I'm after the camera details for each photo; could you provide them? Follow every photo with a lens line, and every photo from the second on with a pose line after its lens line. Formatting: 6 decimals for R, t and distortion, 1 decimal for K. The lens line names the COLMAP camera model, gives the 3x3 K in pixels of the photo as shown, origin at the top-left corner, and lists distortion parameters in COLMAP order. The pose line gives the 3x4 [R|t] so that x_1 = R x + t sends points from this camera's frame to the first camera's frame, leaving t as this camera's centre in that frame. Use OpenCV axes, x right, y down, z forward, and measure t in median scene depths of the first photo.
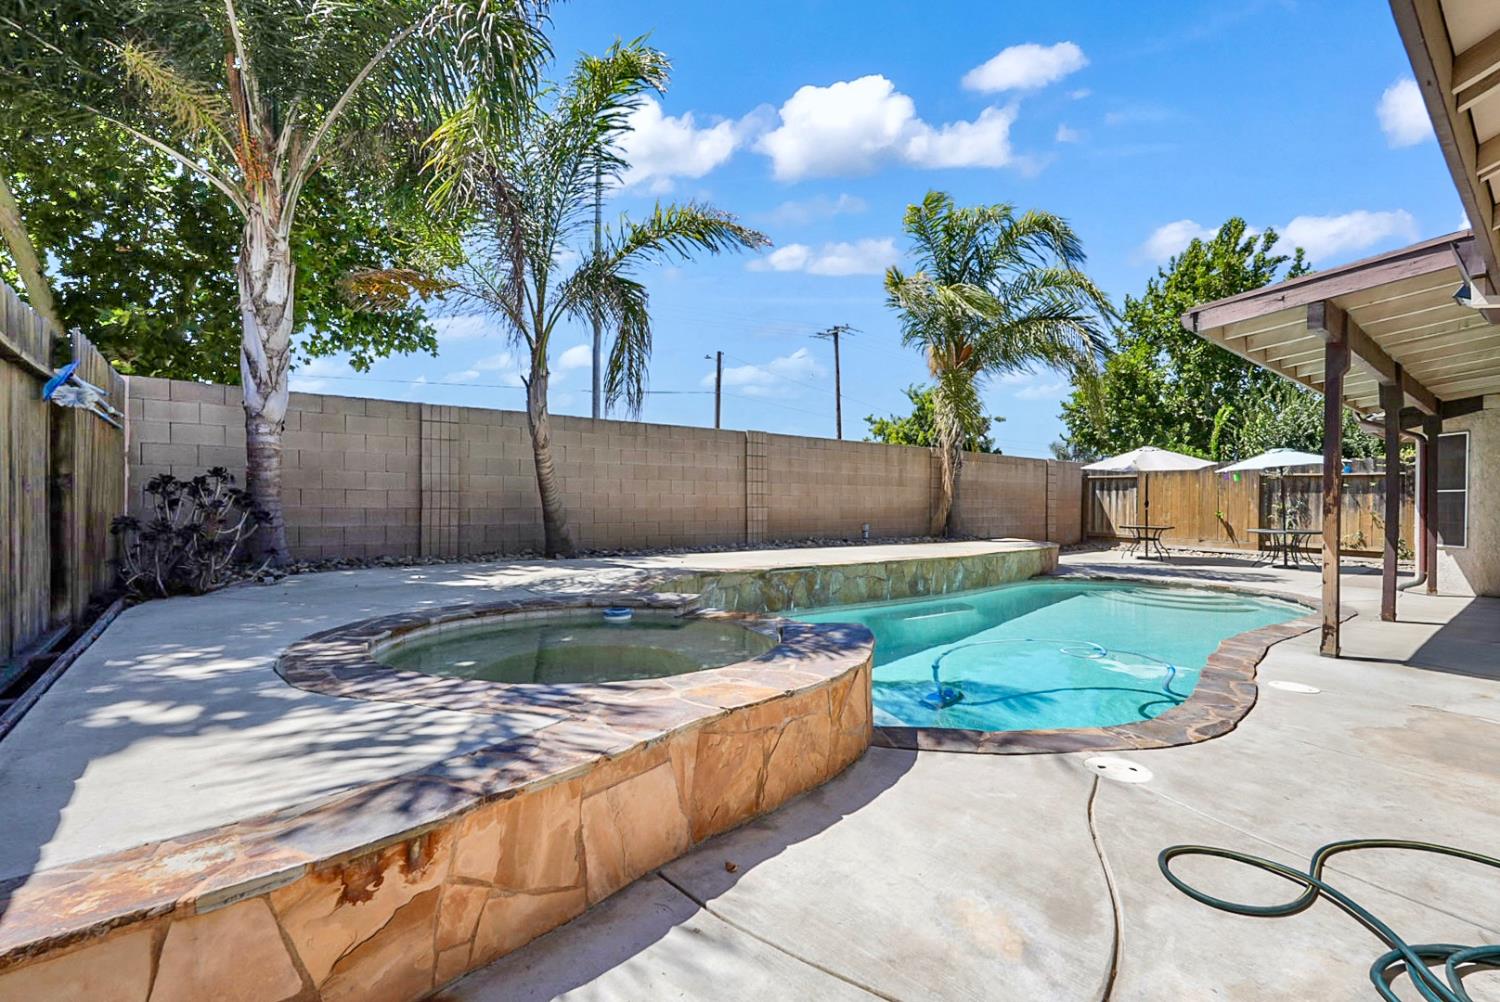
lens RADIAL K [[661.4, 0, 749.9], [0, 661.4, 500.7], [0, 0, 1]] dist [0.001818, 0.001004]
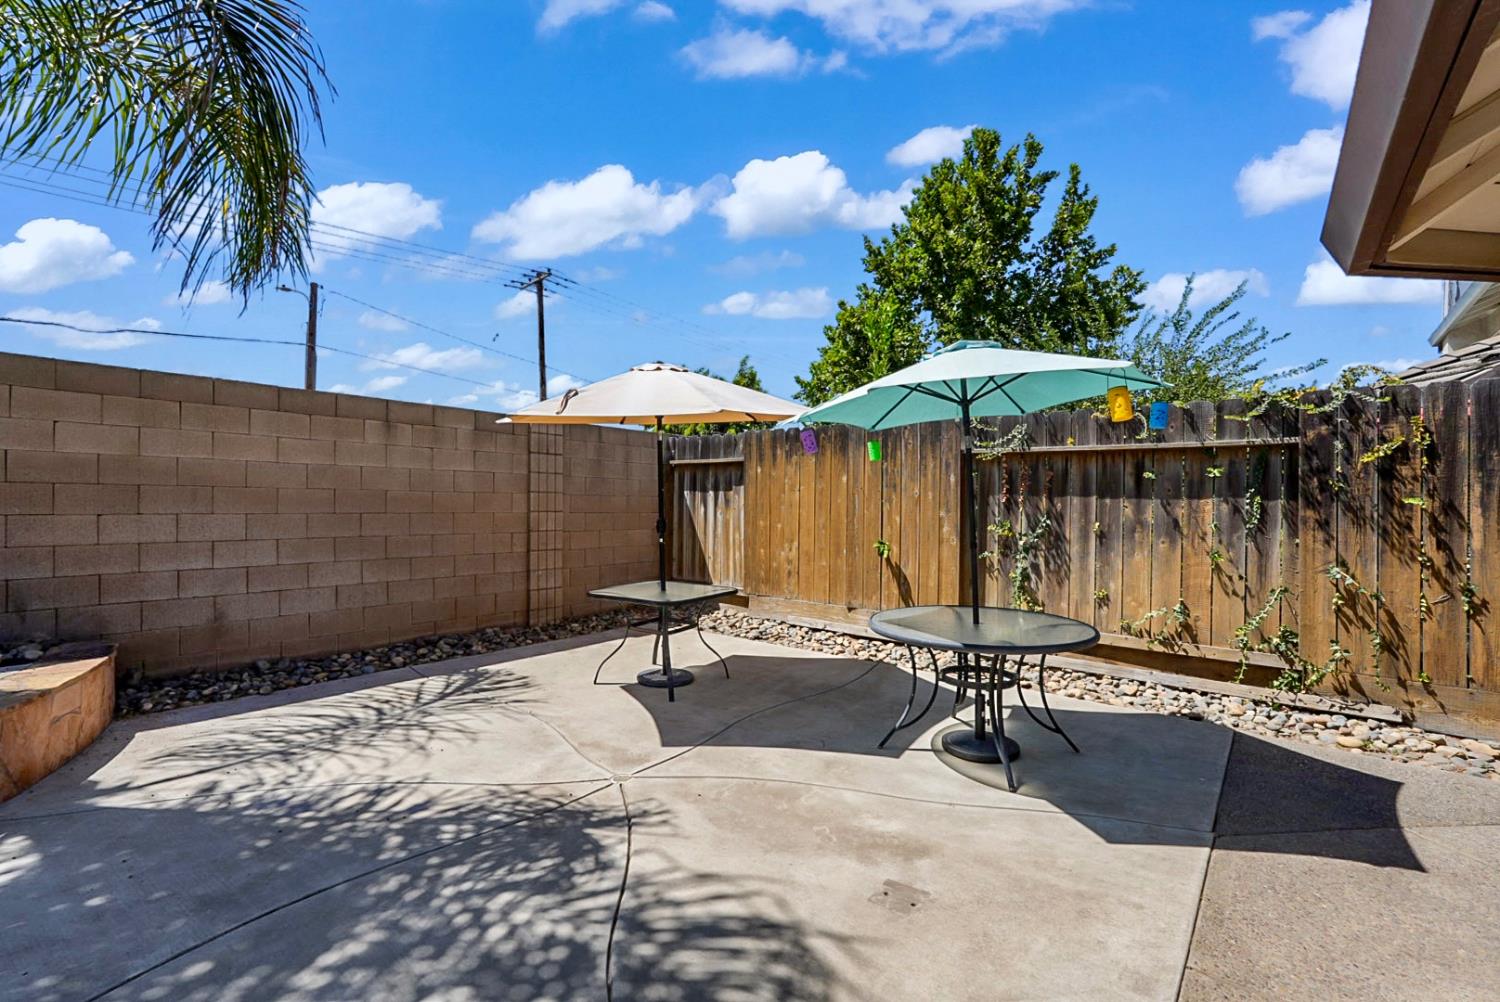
lens RADIAL K [[661.4, 0, 736.8], [0, 661.4, 503.5], [0, 0, 1]] dist [0.001818, 0.001004]
pose [[0.977386, 0.000227, 0.211461, 0.557147], [0.000509, 0.999994, -0.003427, -0.006165], [-0.211461, 0.003458, 0.977380, 0.642430]]
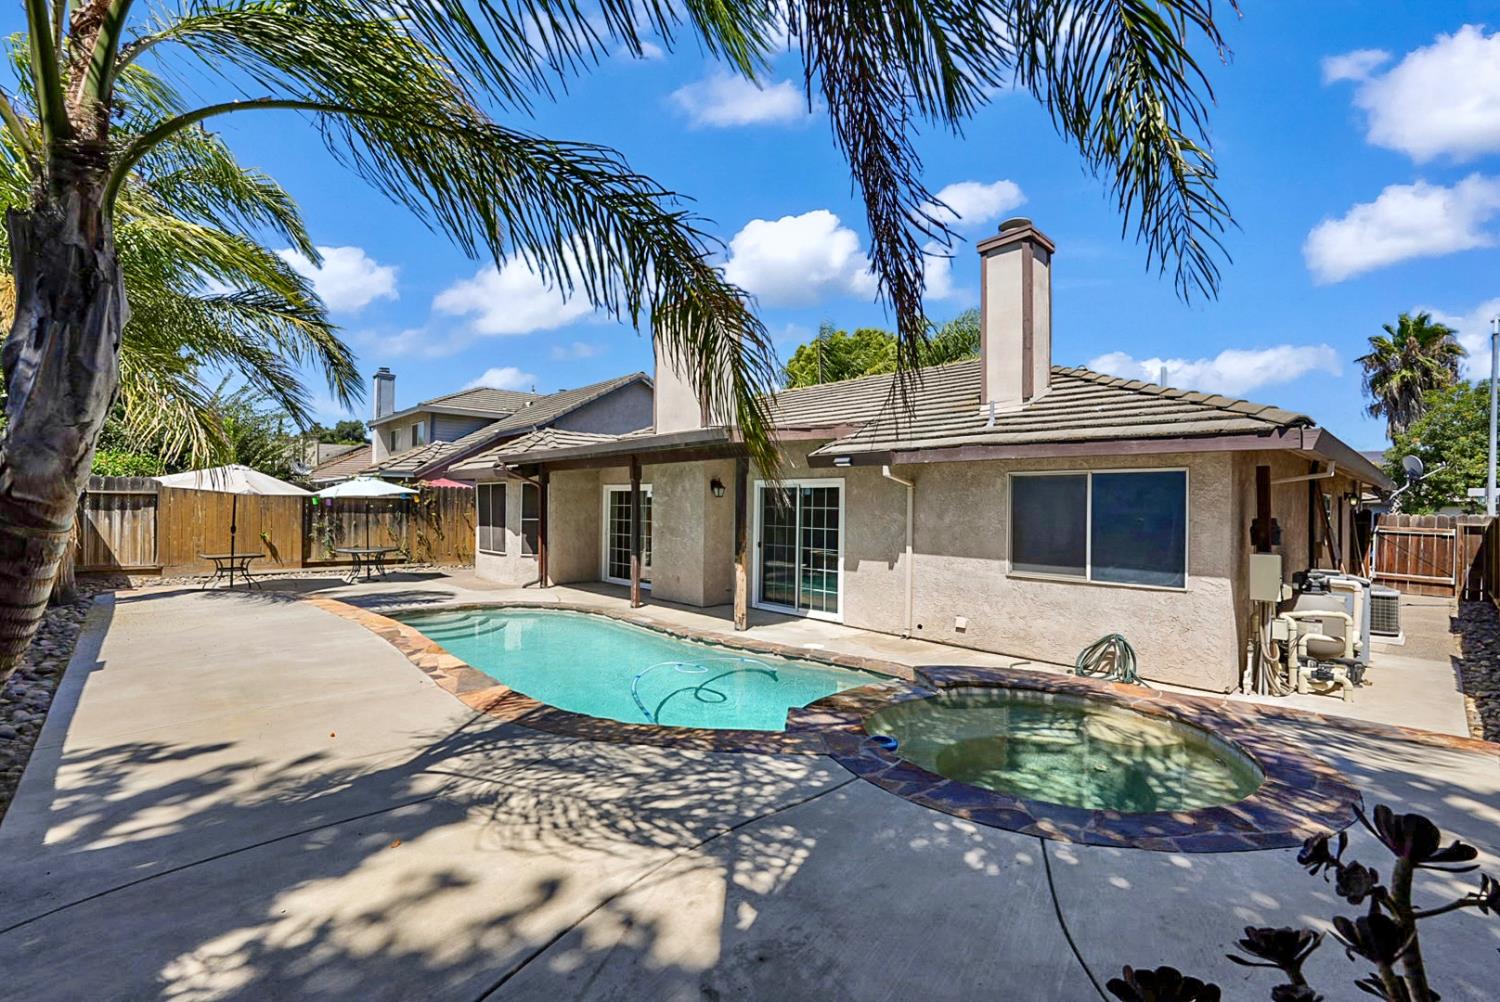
lens RADIAL K [[661.4, 0, 738.1], [0, 661.4, 498.9], [0, 0, 1]] dist [0.001818, 0.001004]
pose [[-0.060230, -0.005956, 0.998167, -0.316847], [-0.007456, 0.999957, 0.005517, -0.045351], [-0.998157, -0.007110, -0.060272, 0.382548]]
